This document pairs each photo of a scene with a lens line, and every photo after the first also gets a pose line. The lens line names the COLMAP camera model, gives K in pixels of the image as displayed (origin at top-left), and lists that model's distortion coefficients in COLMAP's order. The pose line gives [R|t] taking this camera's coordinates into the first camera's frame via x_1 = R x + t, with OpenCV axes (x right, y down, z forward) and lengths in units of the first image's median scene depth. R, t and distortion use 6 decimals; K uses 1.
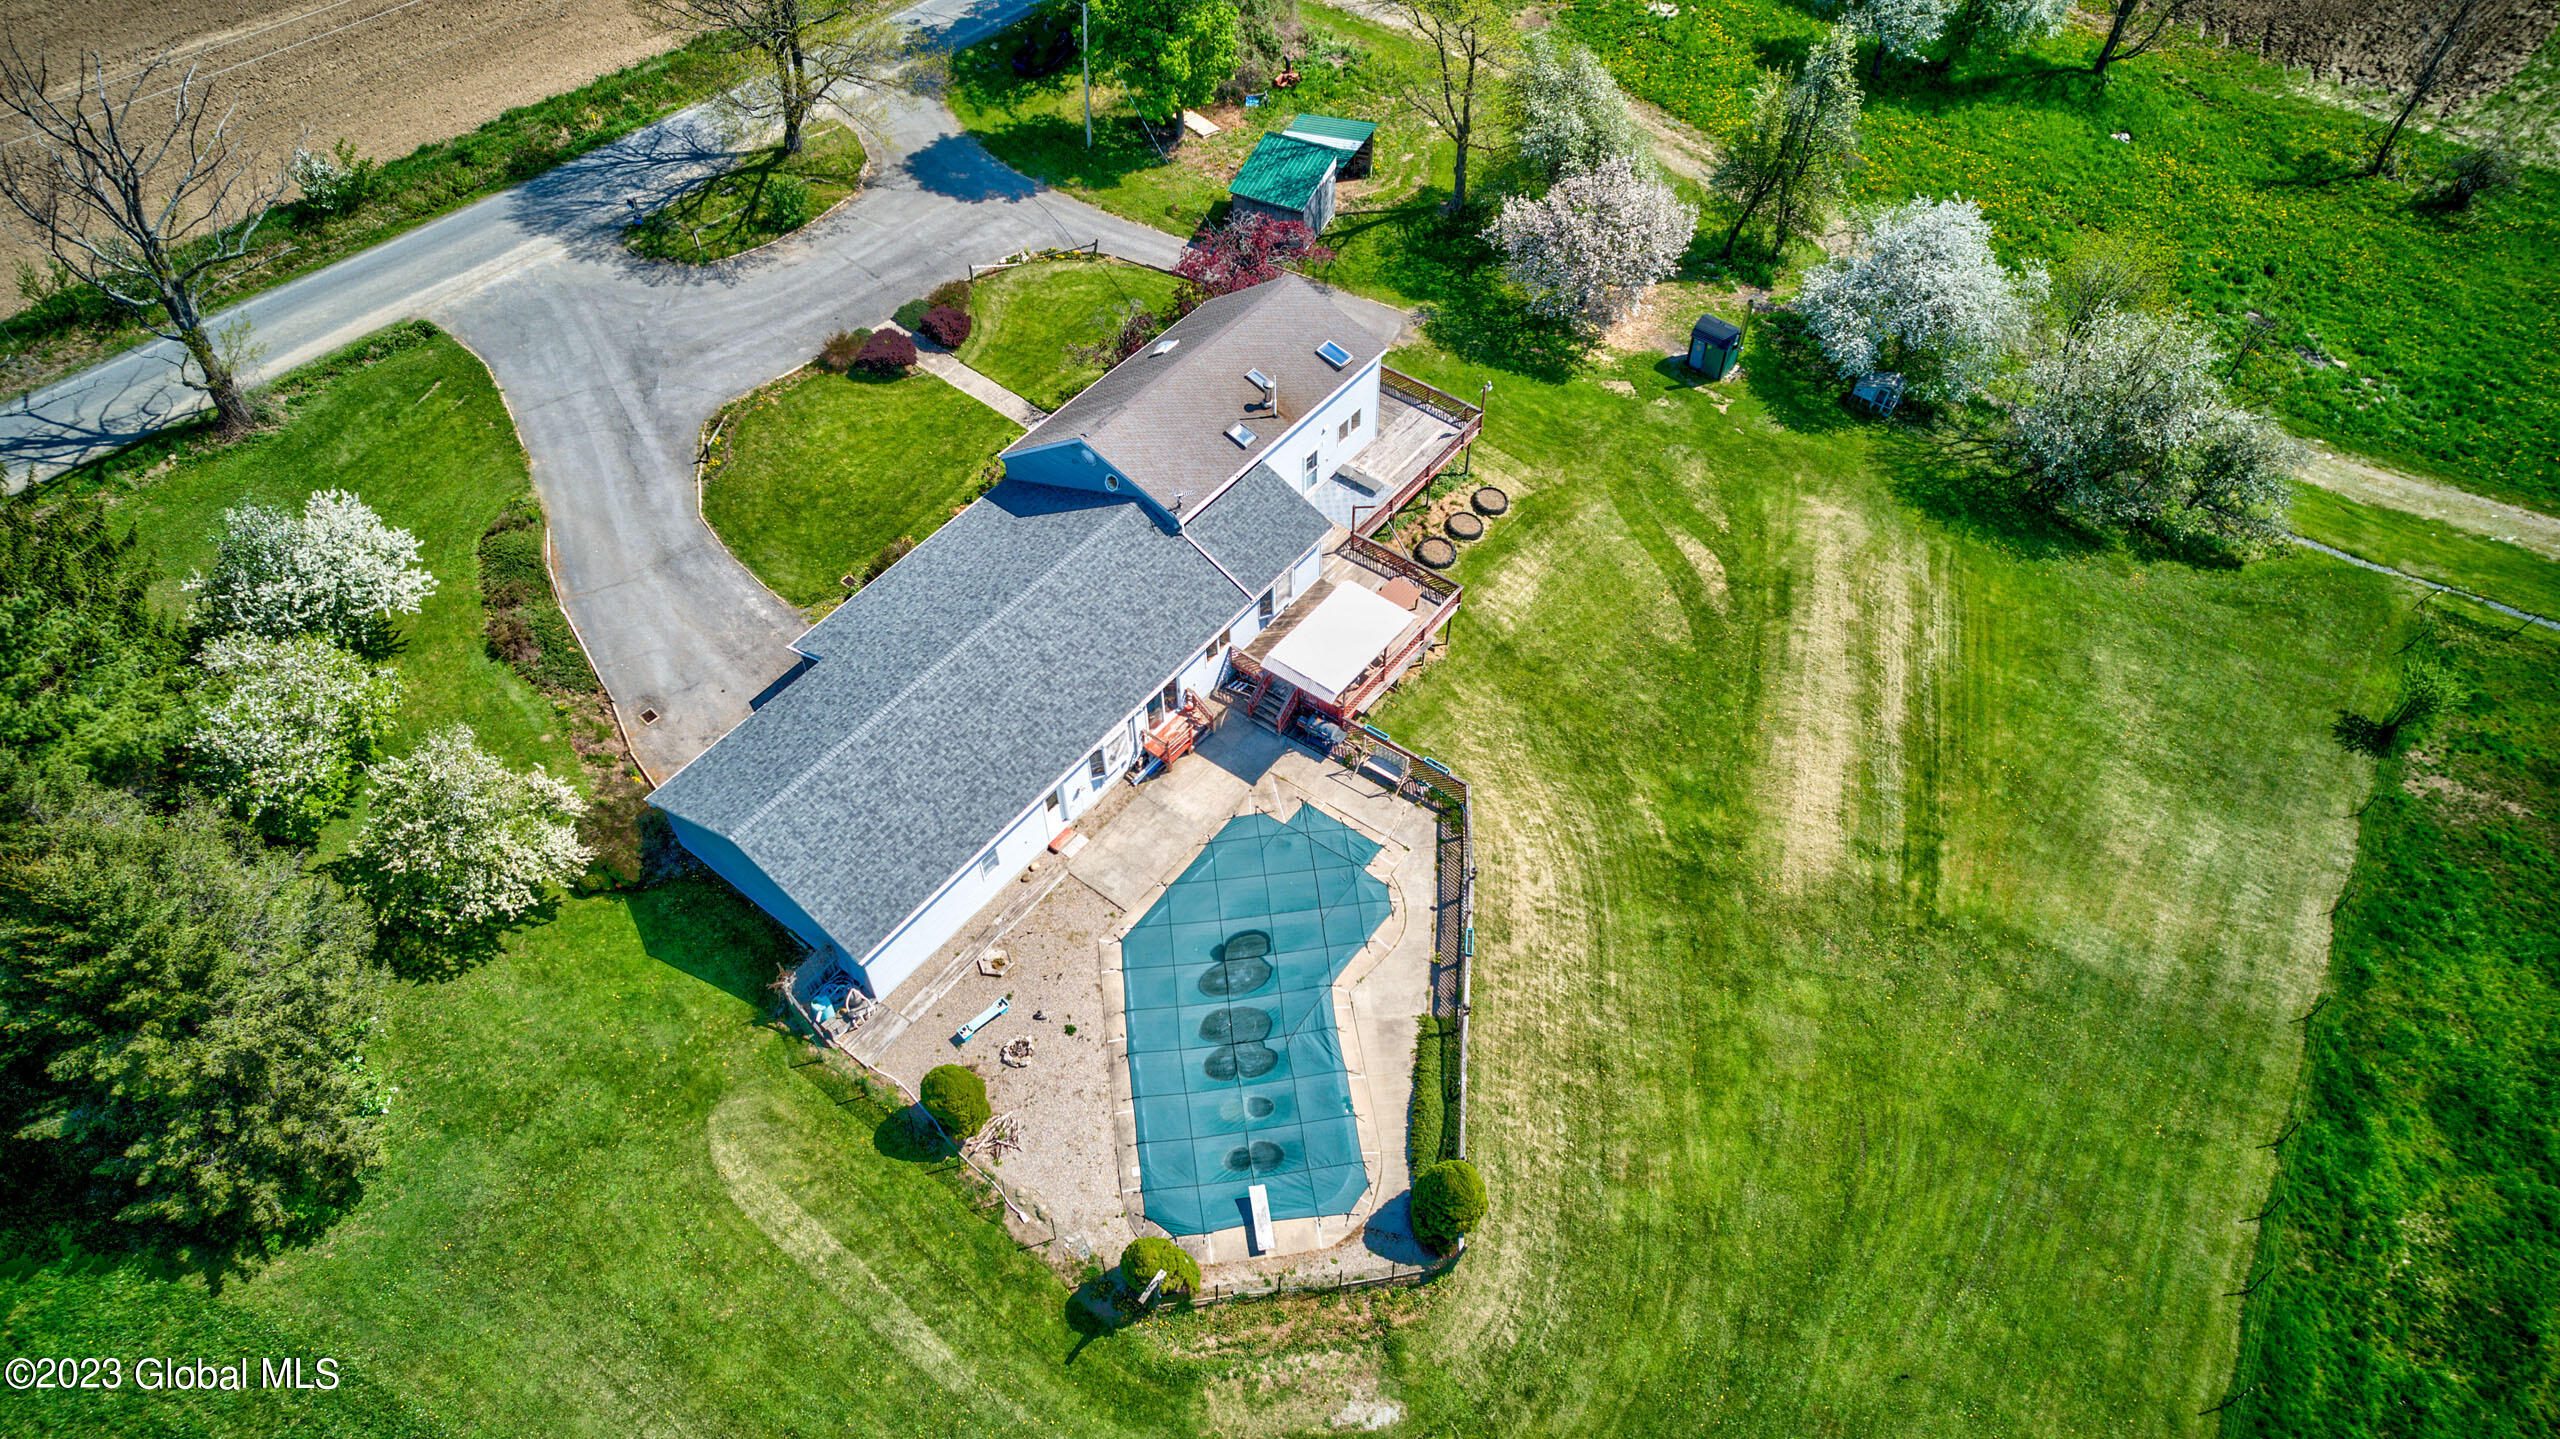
lens RADIAL K [[1643.9, 0, 1280.0], [0, 1643.9, 719.5], [0, 0, 1]] dist [-0.057902, 0.046236]
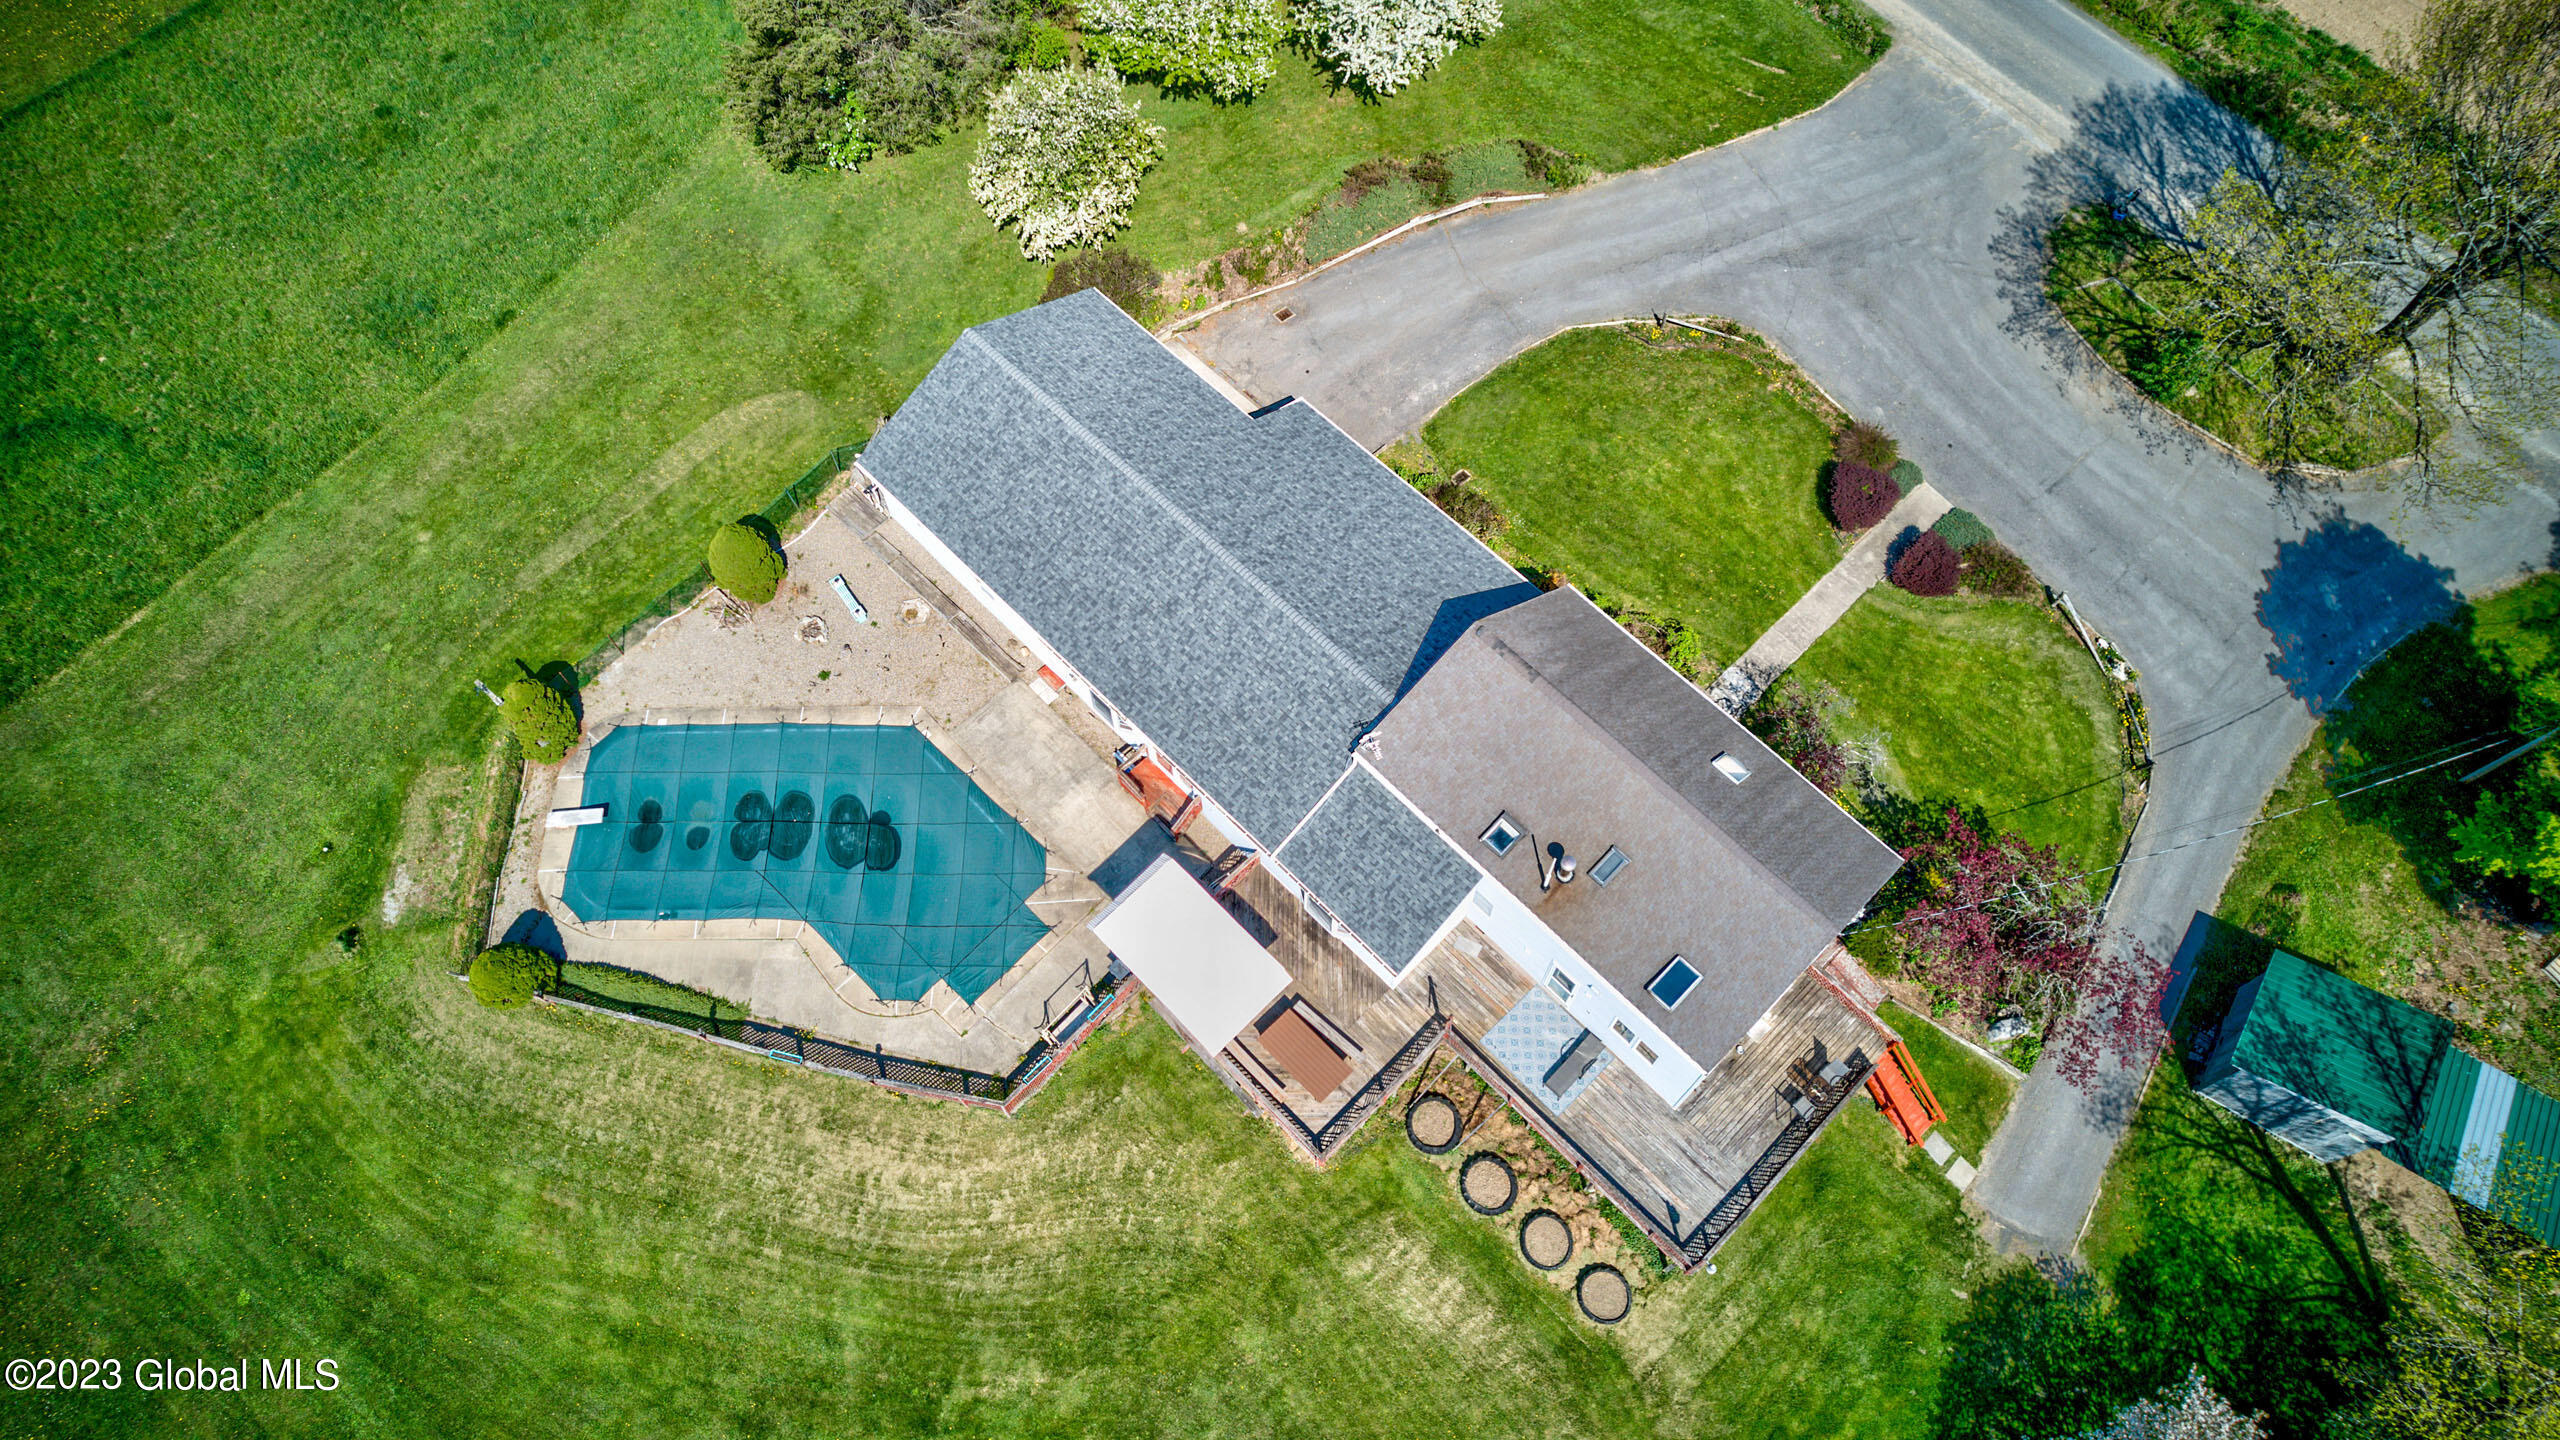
lens RADIAL K [[1643.9, 0, 1280.0], [0, 1643.9, 720.0], [0, 0, 1]] dist [-0.057902, 0.046236]
pose [[-0.136156, 0.890357, -0.434425, 0.280538], [-0.753465, 0.191650, 0.628936, -0.614589], [0.643236, 0.412958, 0.644759, 0.489396]]
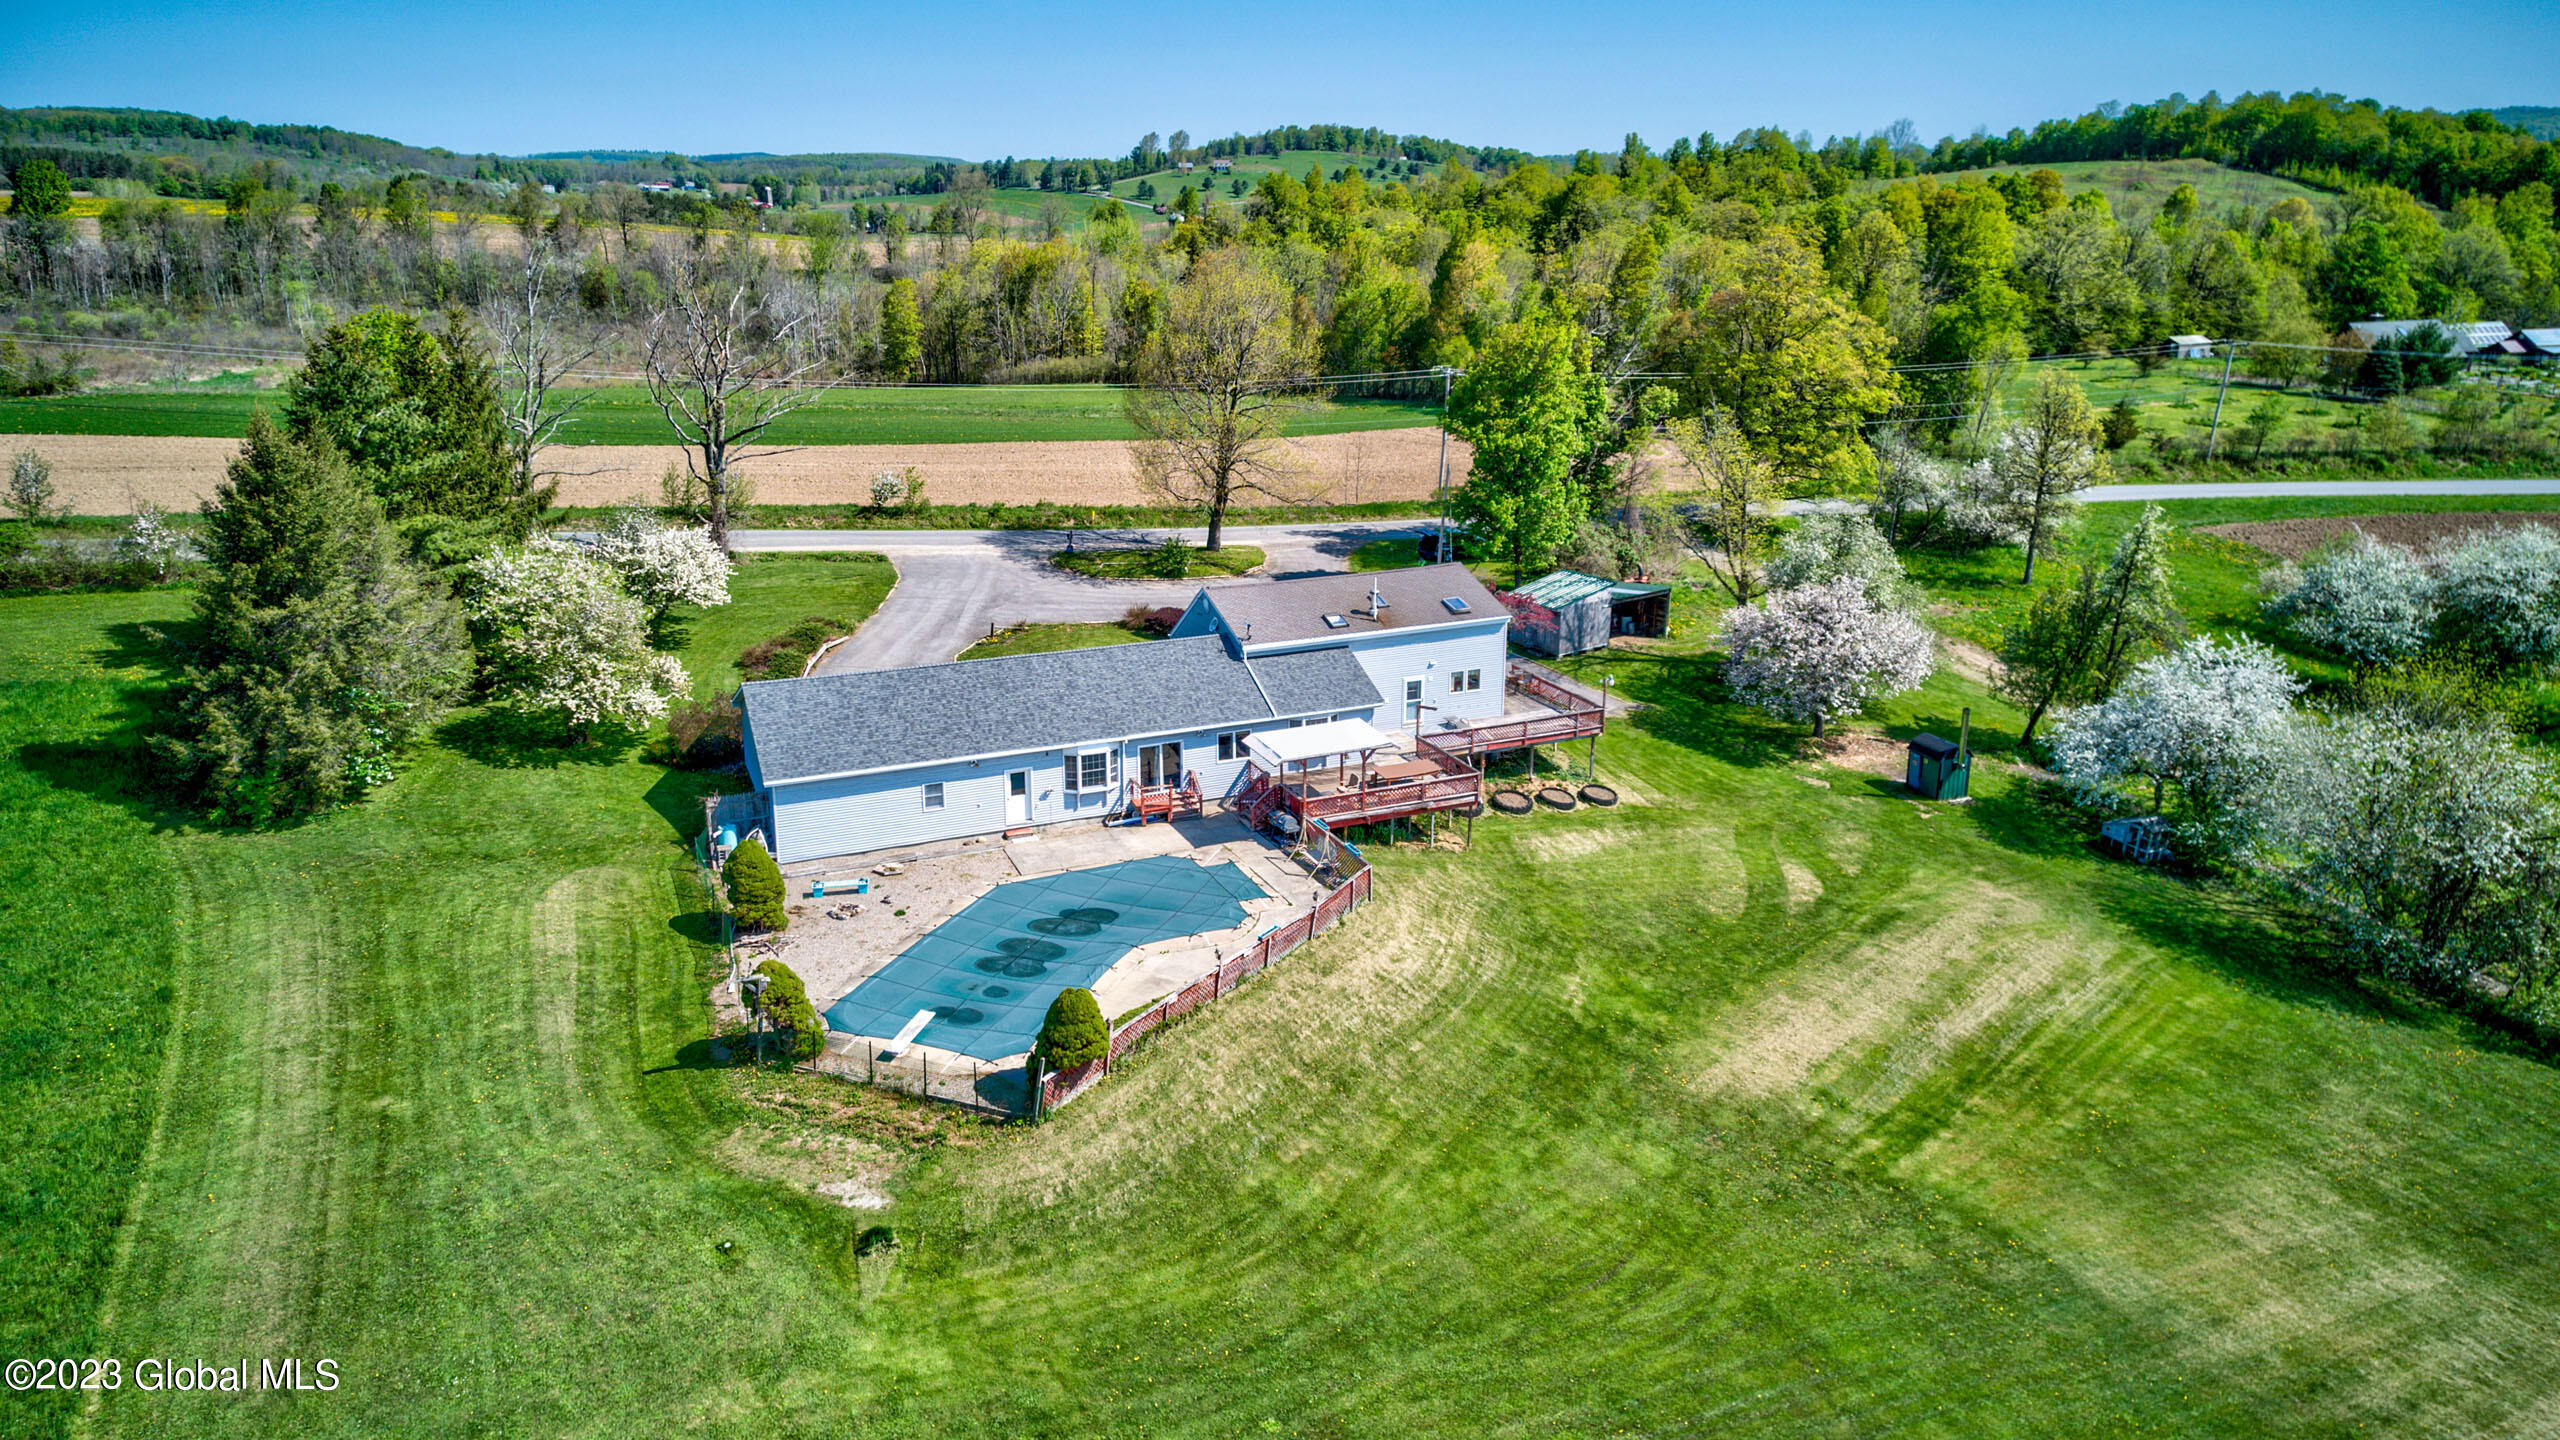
lens RADIAL K [[1577.9, 0, 1280.0], [0, 1577.9, 720.0], [0, 0, 1]] dist [0.299783, -0.263543]
pose [[0.873771, 0.153679, -0.461418, 0.502649], [-0.373952, 0.818892, -0.435402, 0.411522], [0.310939, 0.552990, 0.772993, 0.185263]]
